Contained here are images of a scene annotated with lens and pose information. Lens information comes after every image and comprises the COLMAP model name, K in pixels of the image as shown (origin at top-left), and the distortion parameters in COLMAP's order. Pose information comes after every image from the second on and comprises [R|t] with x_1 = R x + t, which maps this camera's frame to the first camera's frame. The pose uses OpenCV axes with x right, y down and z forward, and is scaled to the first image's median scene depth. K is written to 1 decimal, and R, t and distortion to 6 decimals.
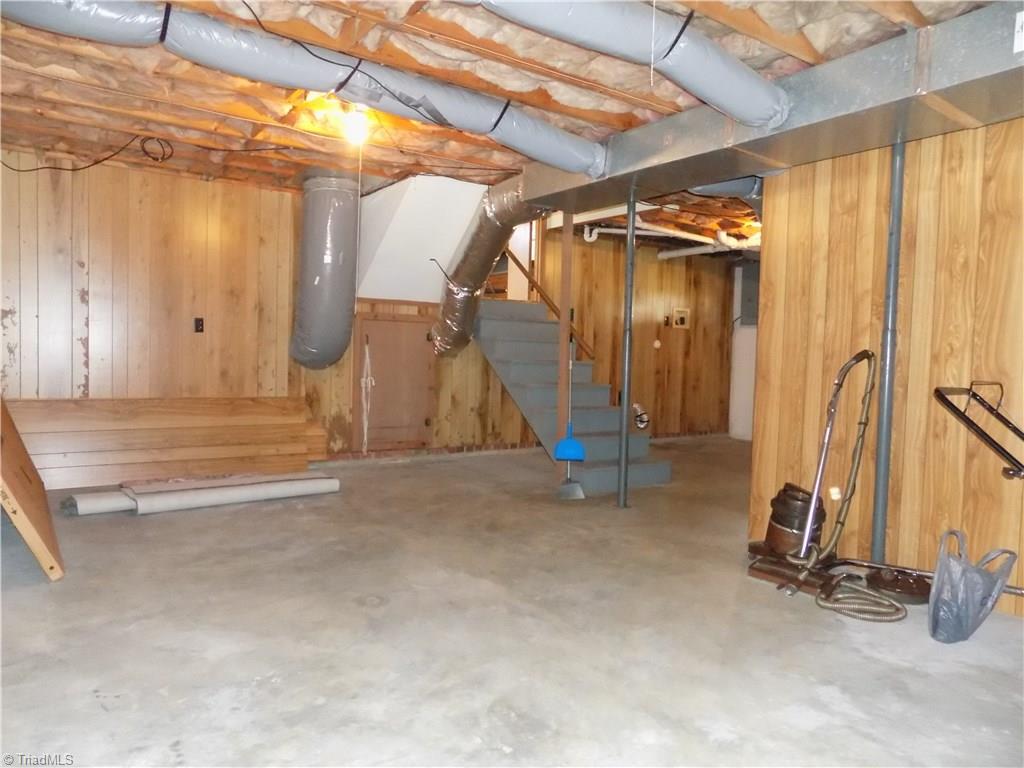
lens RADIAL K [[692.3, 0, 512.0], [0, 692.3, 384.0], [0, 0, 1]] dist [-0.082277, 0.091157]
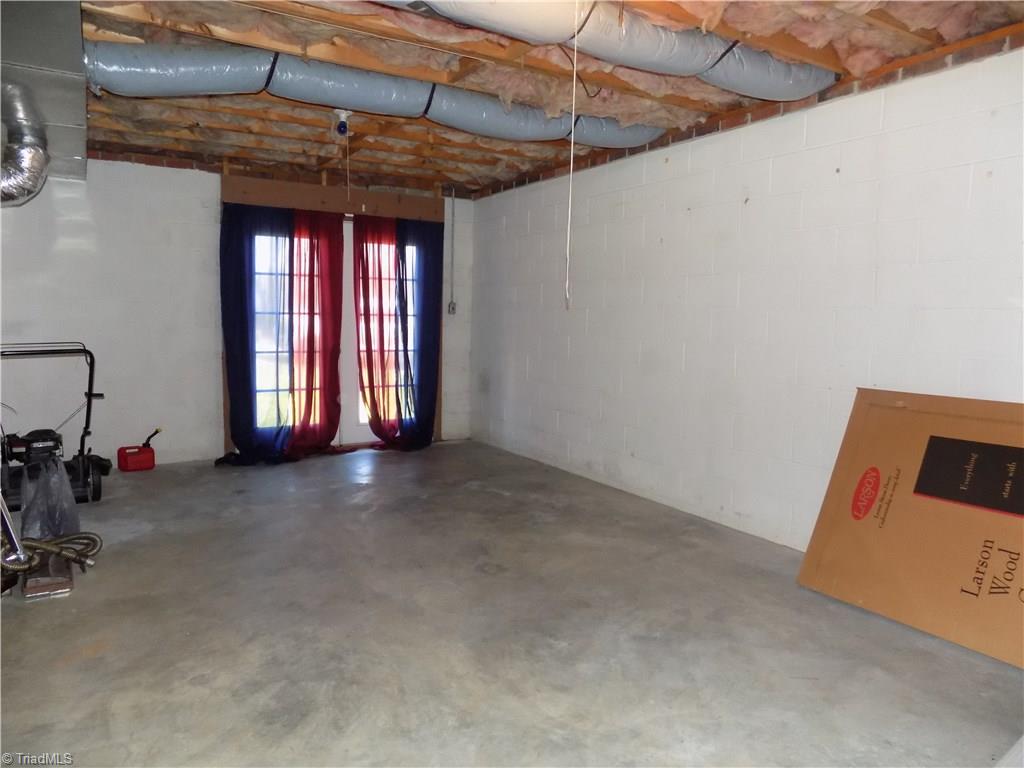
lens RADIAL K [[692.3, 0, 512.0], [0, 692.3, 384.0], [0, 0, 1]] dist [-0.082277, 0.091157]
pose [[-0.997609, -0.053412, 0.043854, -0.163440], [-0.046784, 0.989004, 0.140292, -0.085571], [-0.050865, 0.137905, -0.989138, 1.241478]]
